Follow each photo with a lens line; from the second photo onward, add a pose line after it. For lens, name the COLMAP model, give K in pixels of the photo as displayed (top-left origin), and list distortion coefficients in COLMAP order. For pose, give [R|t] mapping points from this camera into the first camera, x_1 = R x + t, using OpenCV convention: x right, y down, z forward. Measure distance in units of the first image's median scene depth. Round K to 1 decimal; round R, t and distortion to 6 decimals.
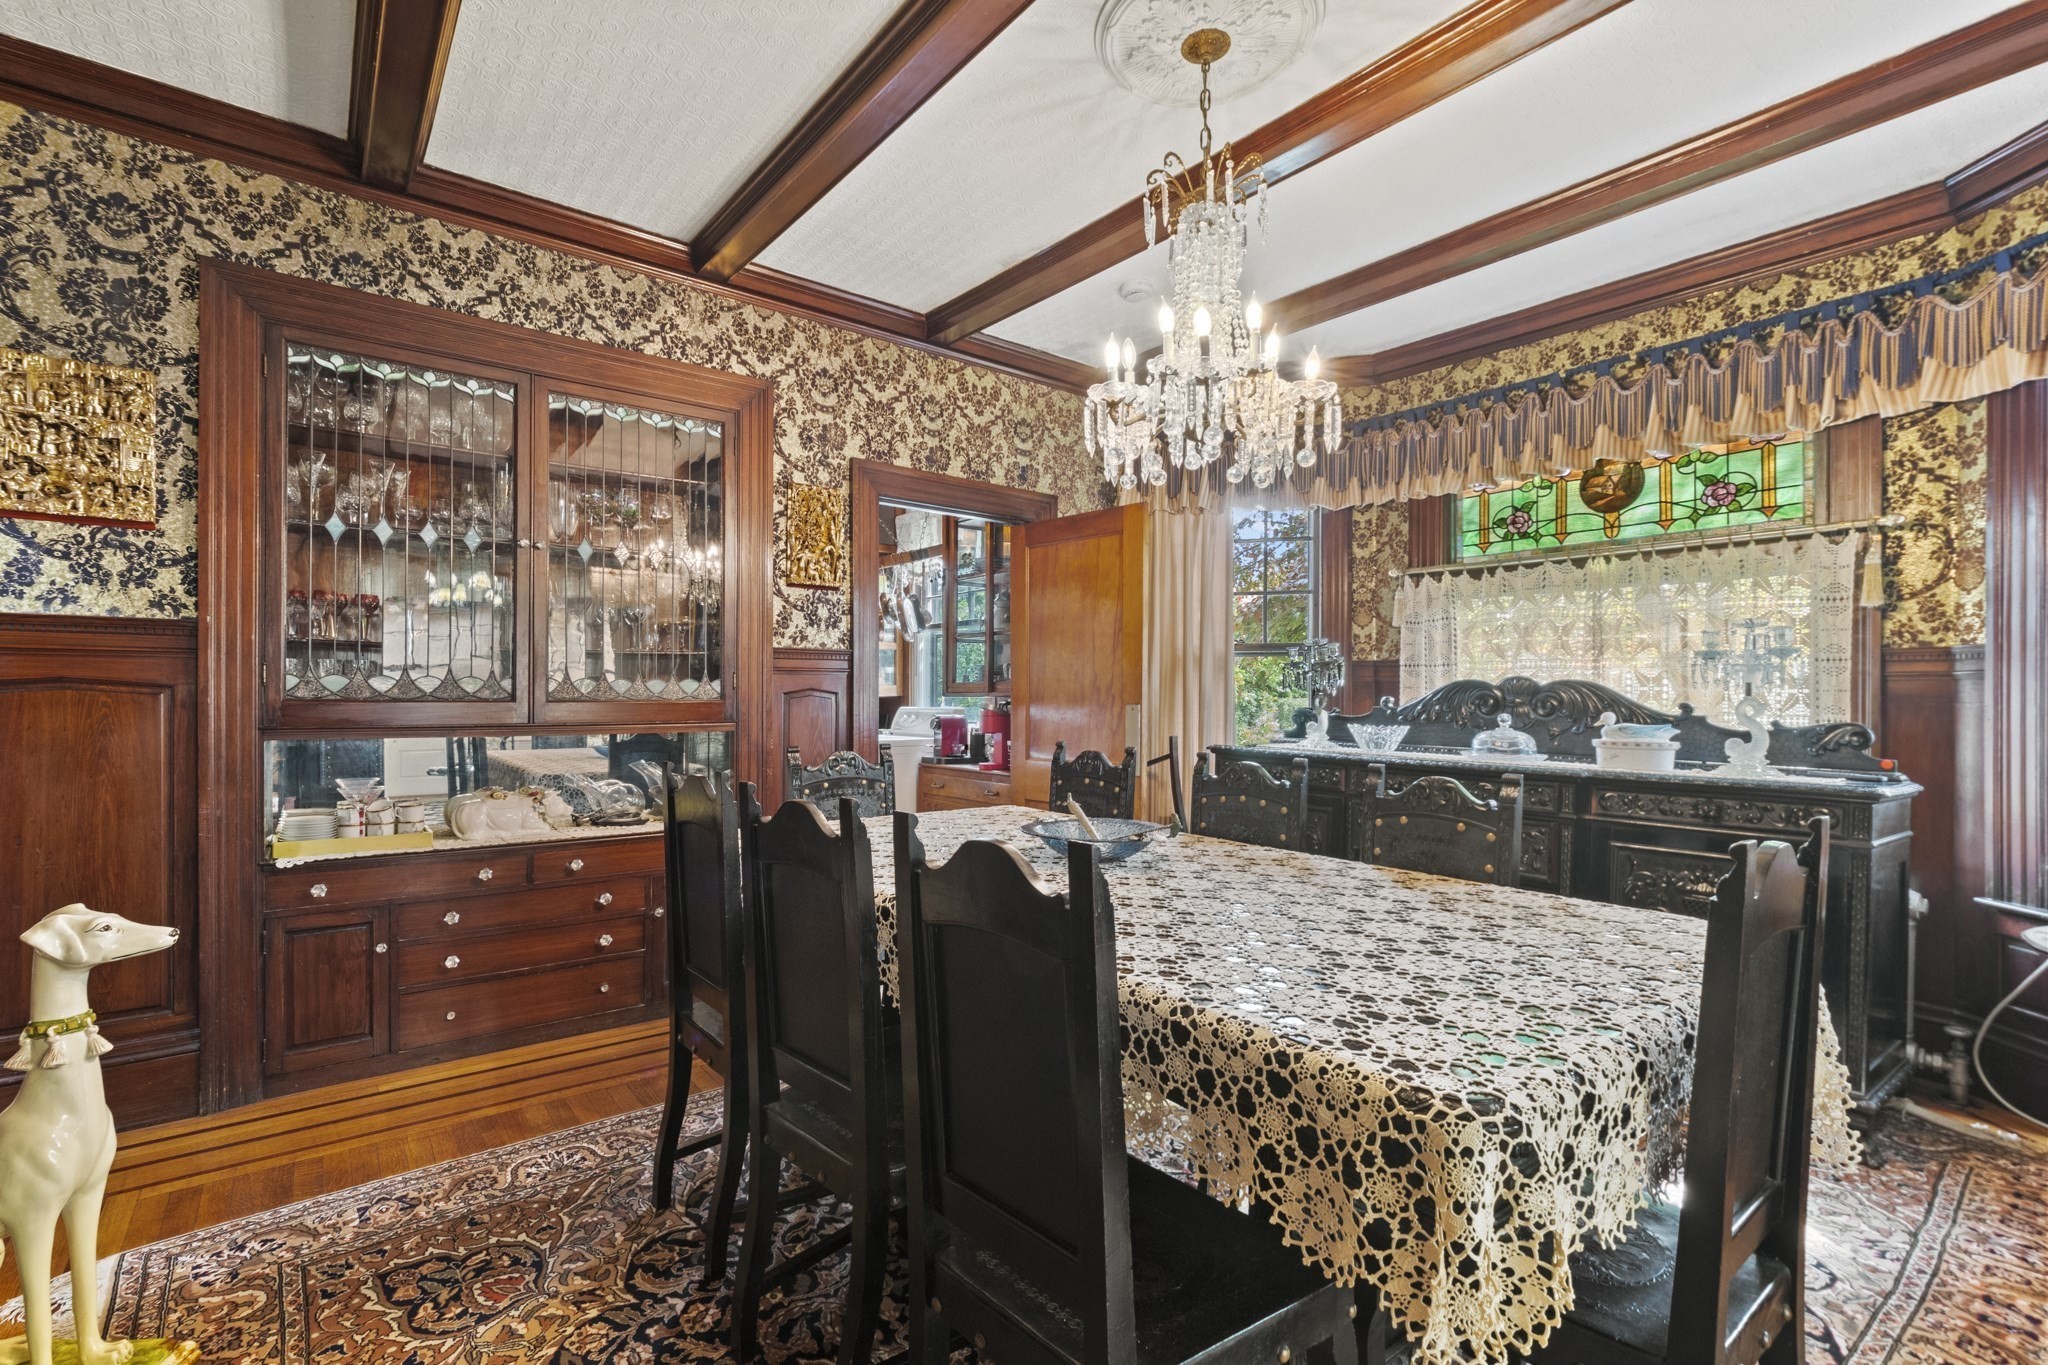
lens RADIAL K [[907.9, 0, 1007.0], [0, 907.9, 689.3], [0, 0, 1]] dist [-0.003872, -0.001307]
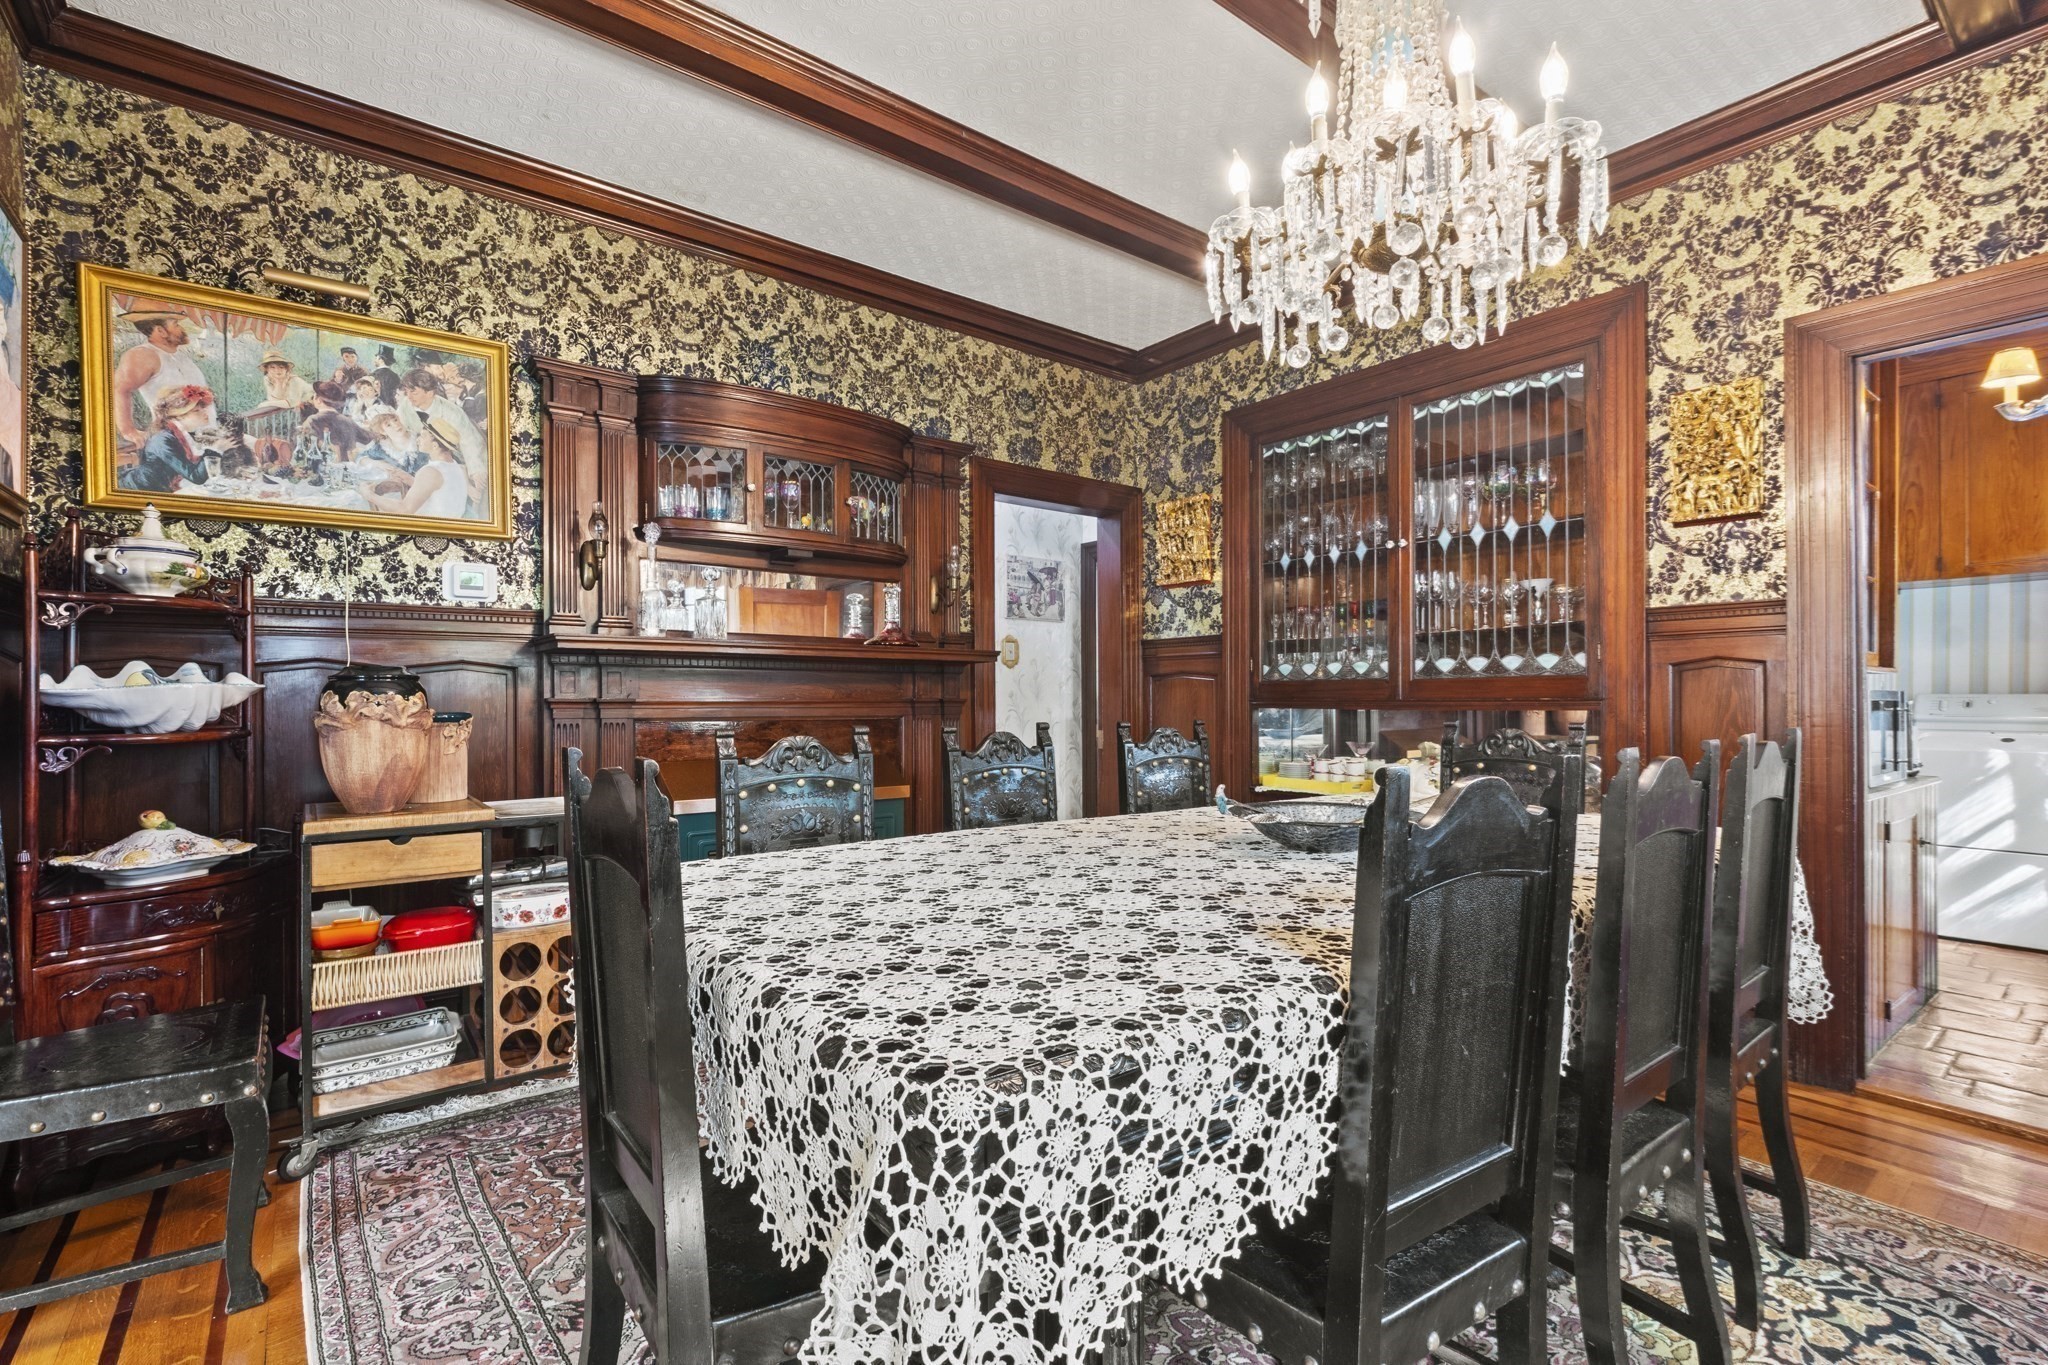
lens RADIAL K [[917.6, 0, 1024.0], [0, 917.6, 682.5], [0, 0, 1]] dist [0.009283, -0.000650]
pose [[0.018717, -0.008269, -0.999791, 0.542893], [0.029569, 0.999533, -0.007714, 0.010237], [0.999387, -0.029419, 0.018953, 0.411540]]
